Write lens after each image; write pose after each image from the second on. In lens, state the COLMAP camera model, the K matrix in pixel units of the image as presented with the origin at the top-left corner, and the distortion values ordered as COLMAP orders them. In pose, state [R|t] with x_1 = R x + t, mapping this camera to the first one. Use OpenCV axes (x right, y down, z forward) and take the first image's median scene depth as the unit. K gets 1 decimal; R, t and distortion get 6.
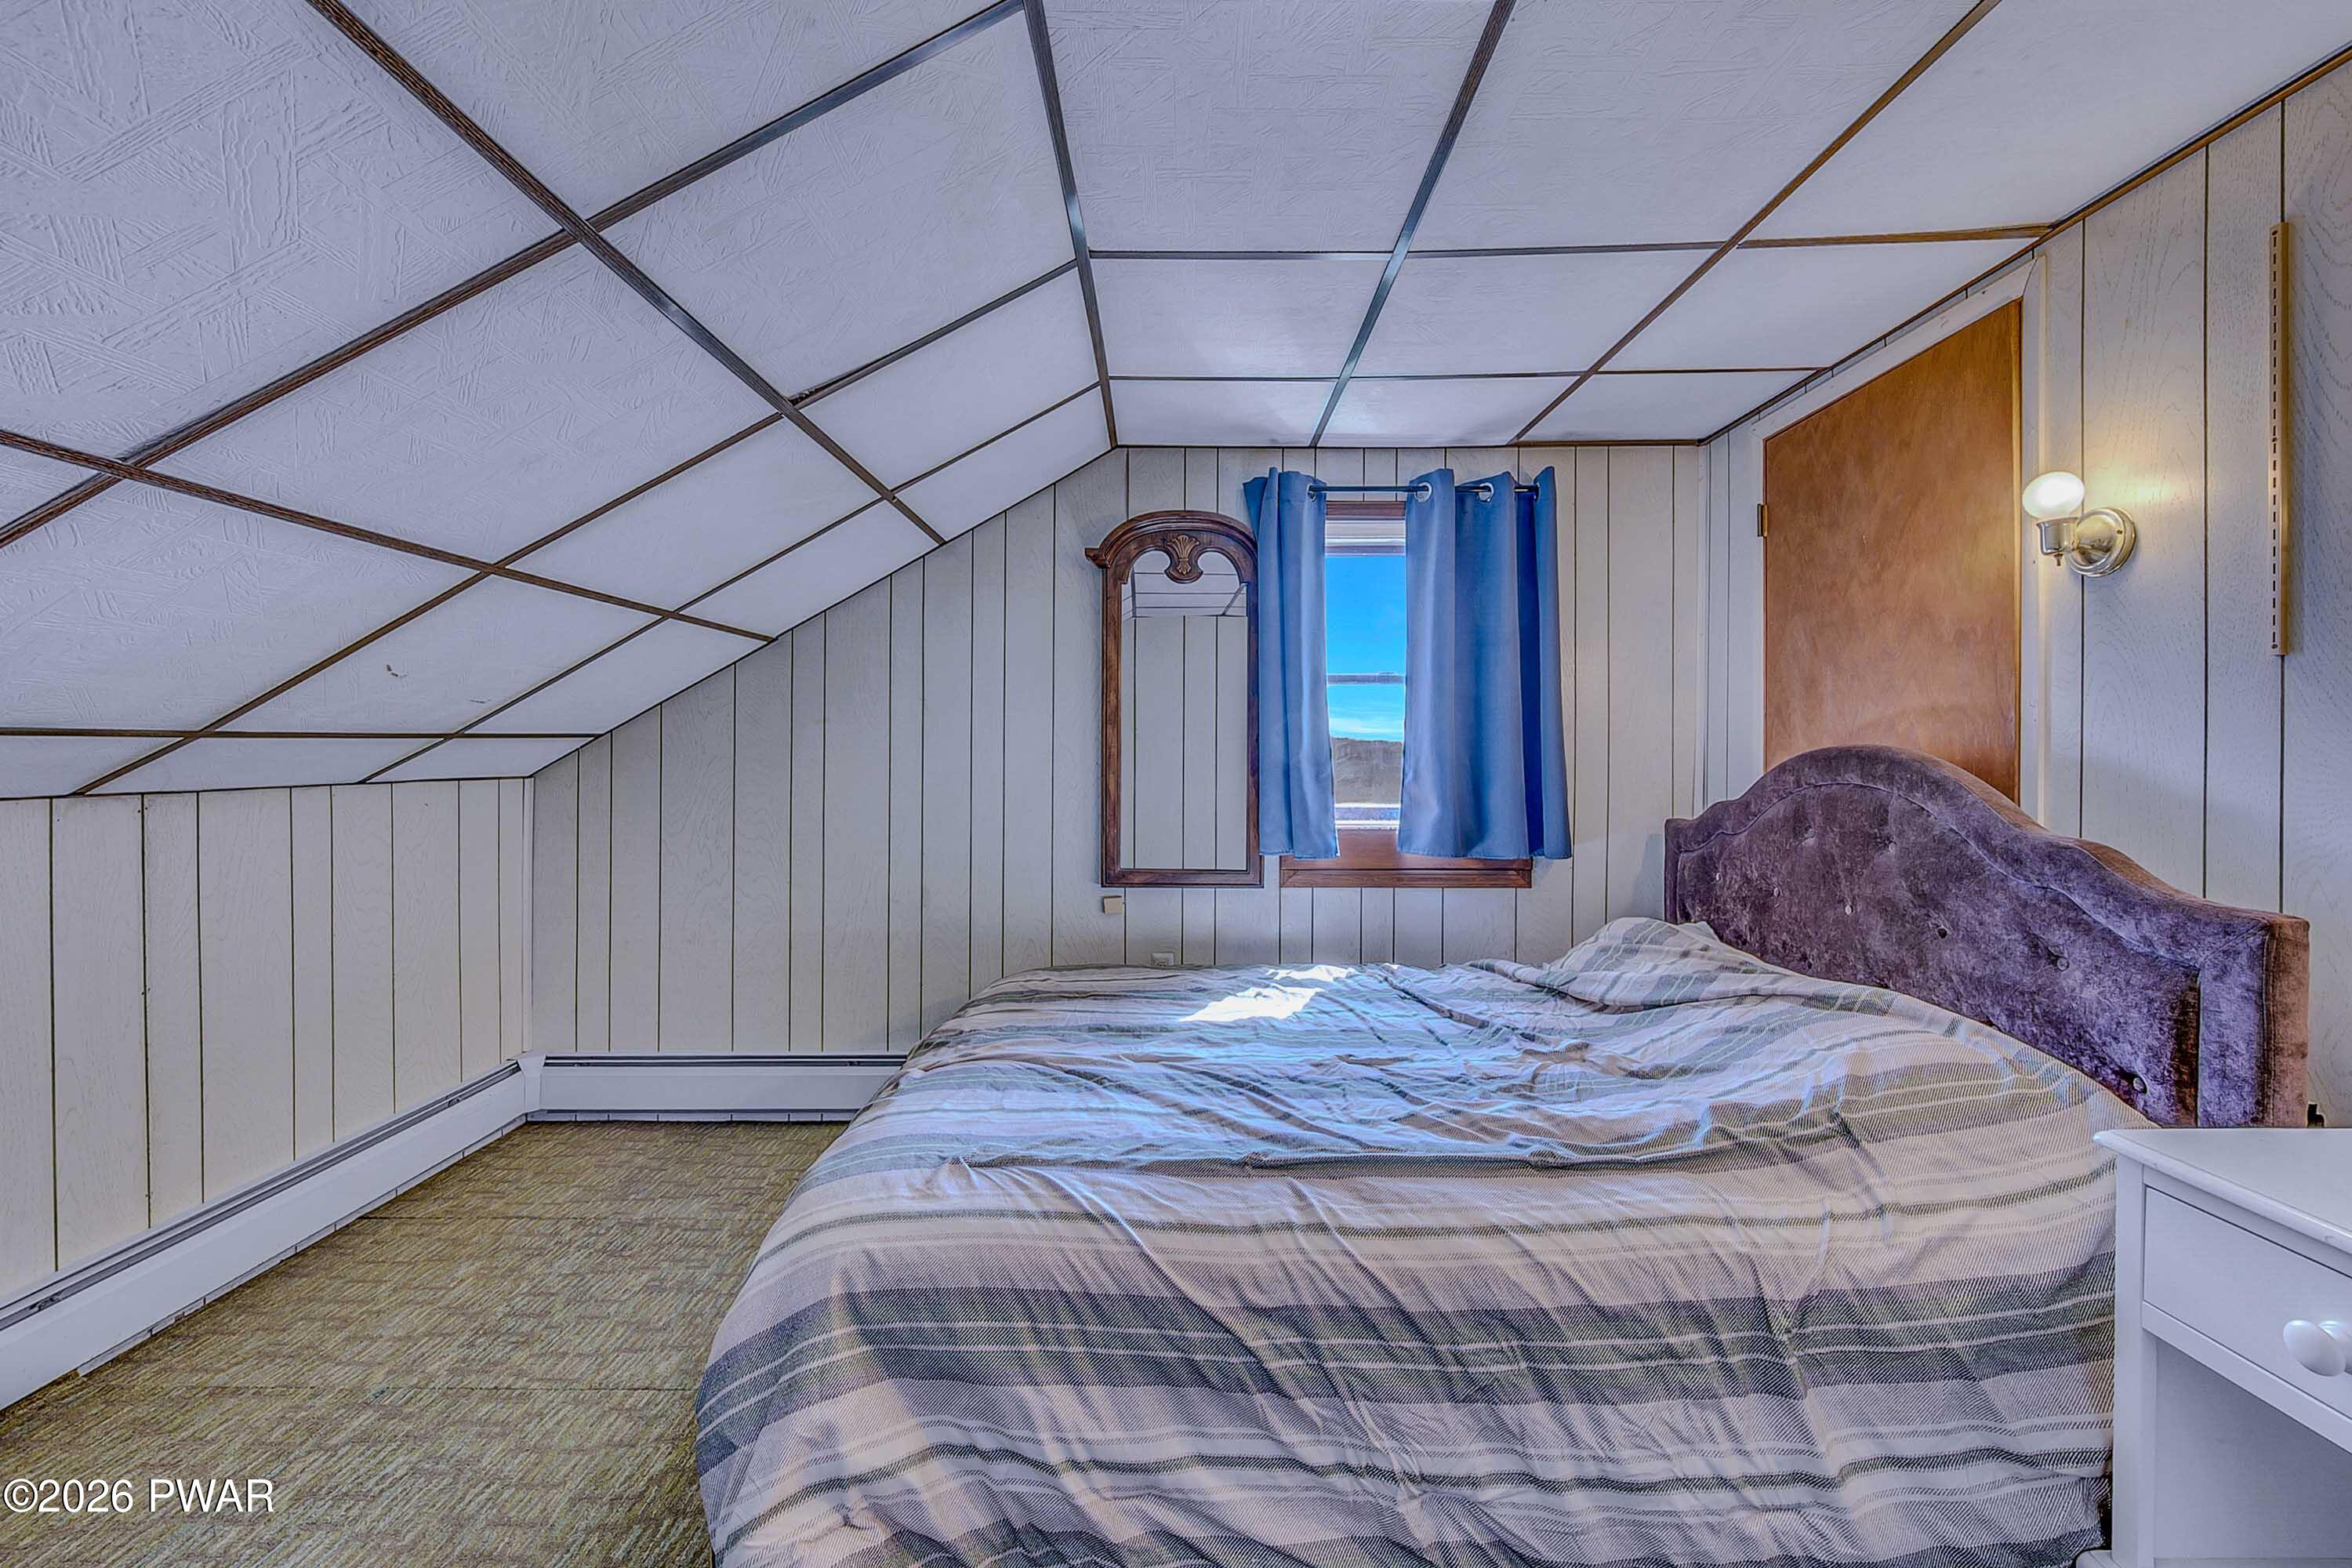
lens RADIAL K [[979.3, 0, 1168.4], [0, 979.3, 774.4], [0, 0, 1]] dist [-0.000914, -0.000147]
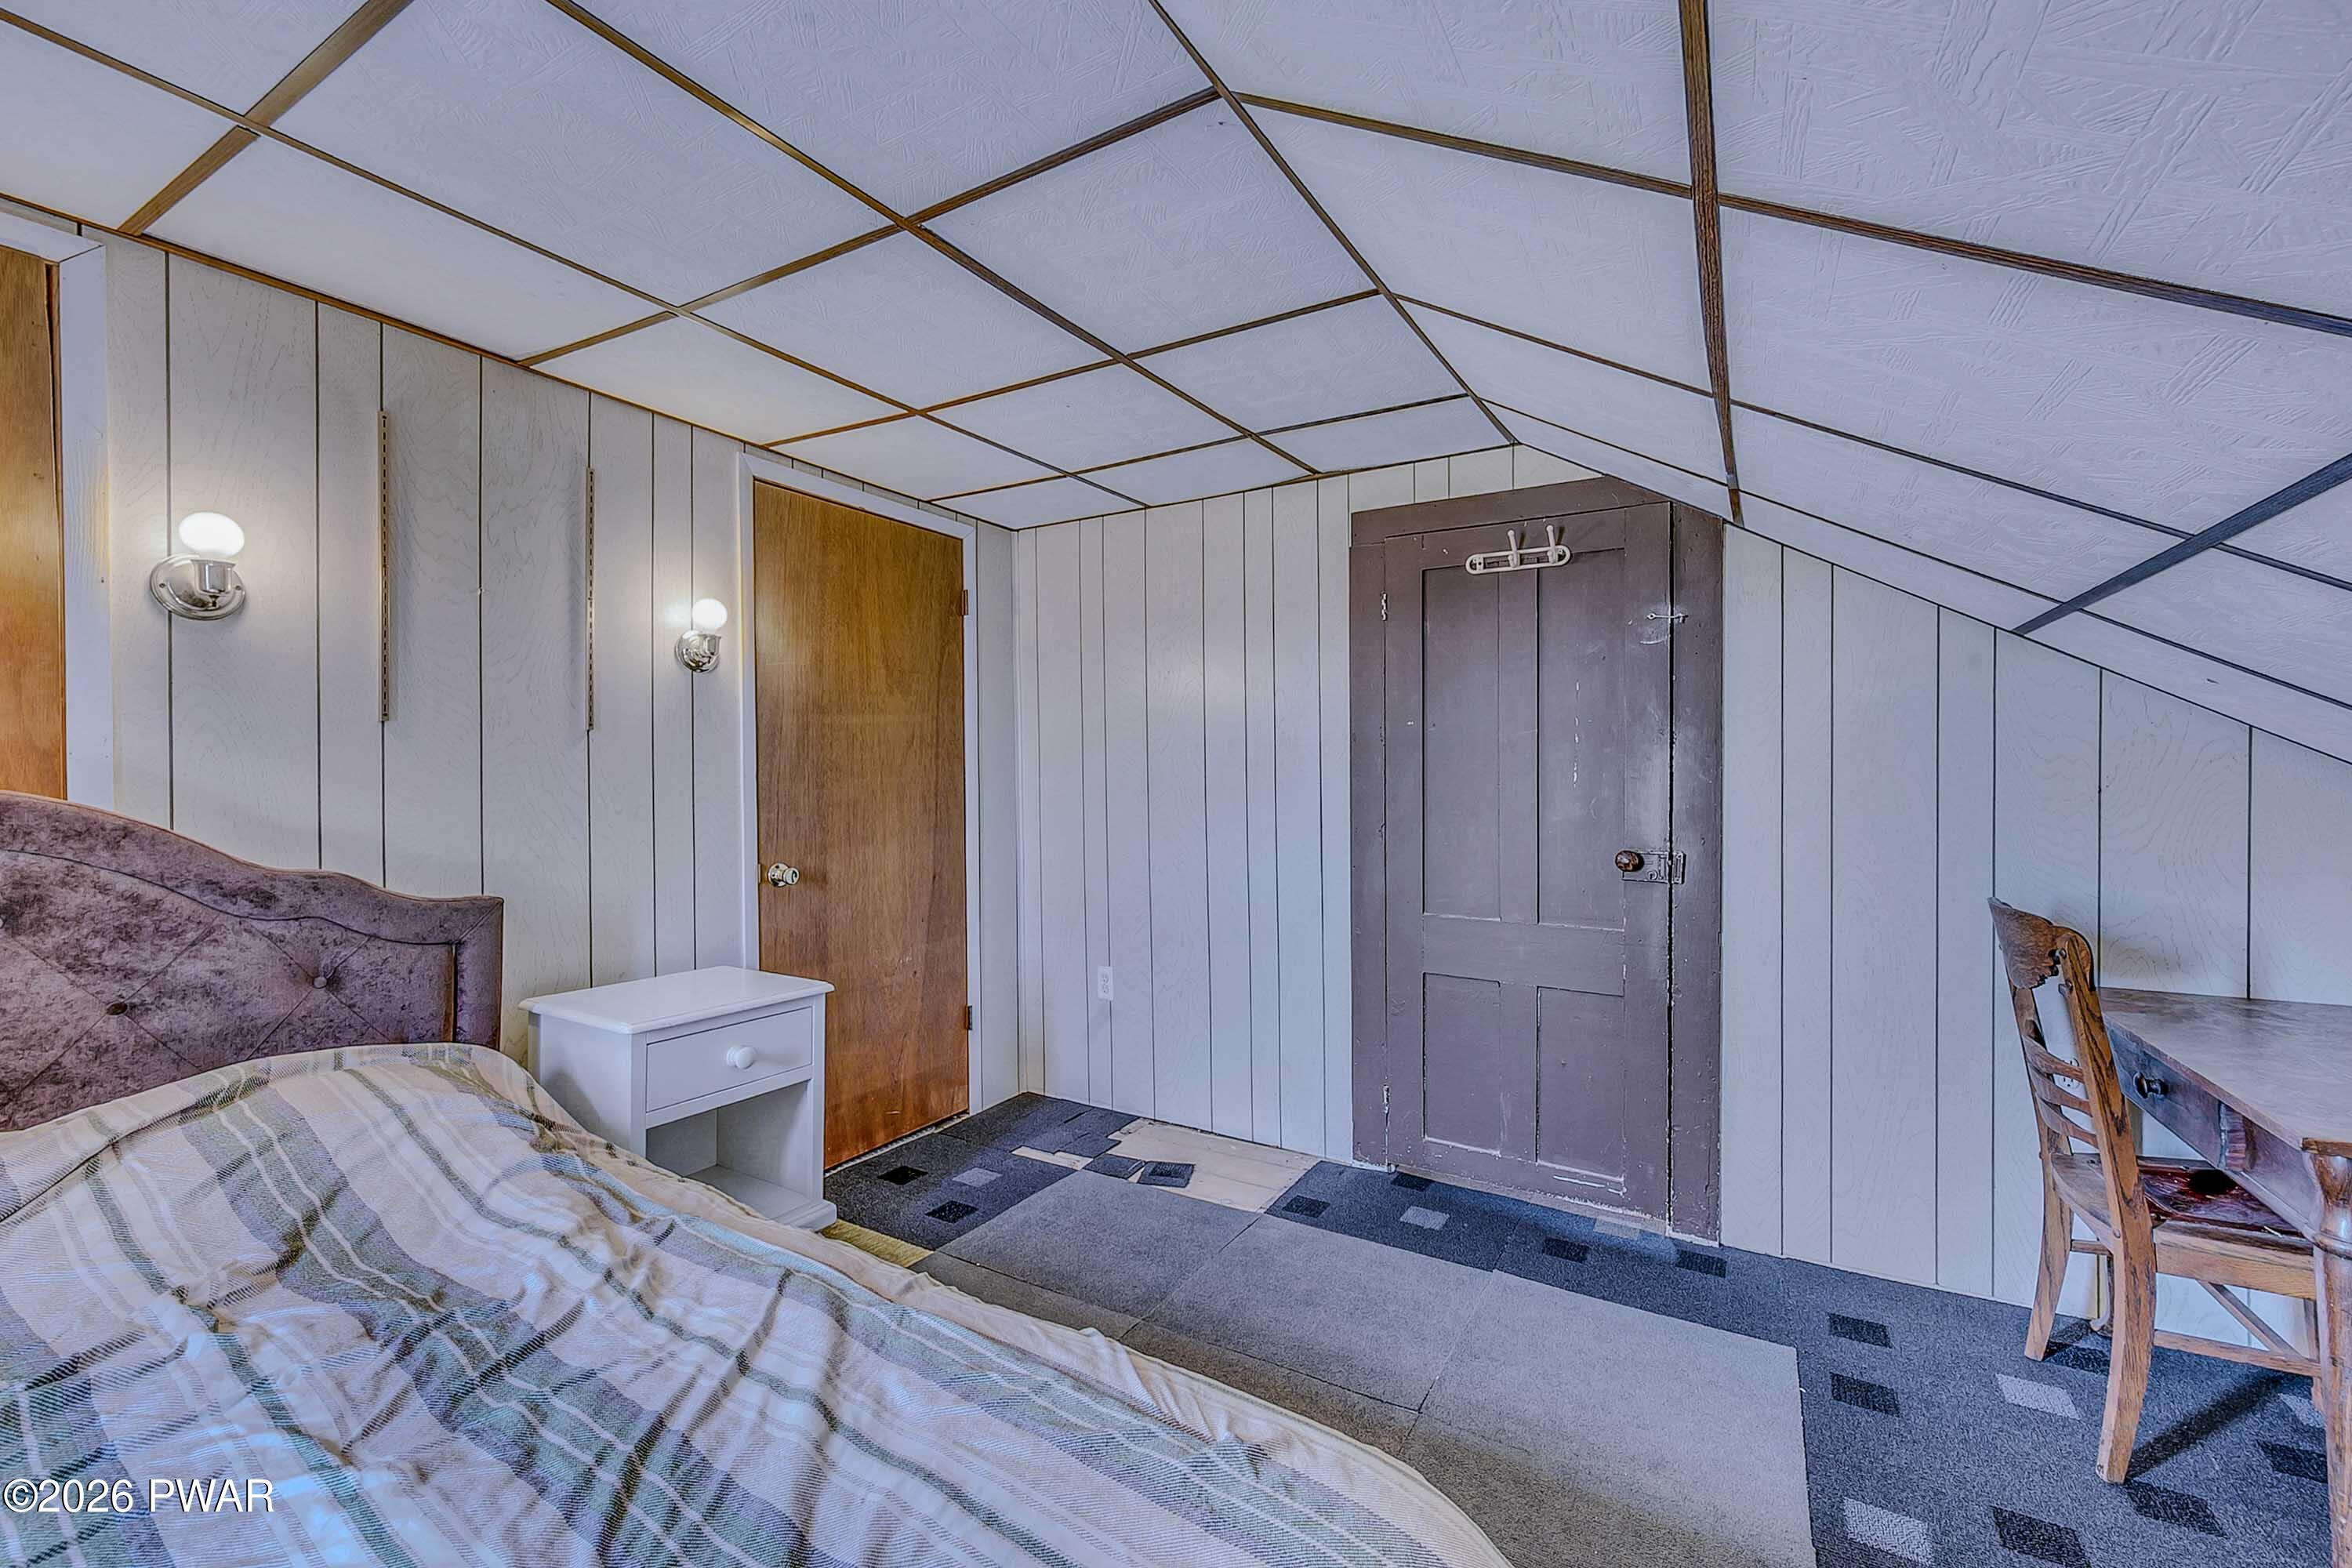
lens RADIAL K [[979.3, 0, 1168.4], [0, 979.3, 774.4], [0, 0, 1]] dist [-0.000914, -0.000147]
pose [[-0.869718, -0.003175, 0.493538, -0.446869], [0.004702, 0.999881, 0.014719, -0.051544], [-0.493526, 0.015122, -0.869600, 1.410007]]
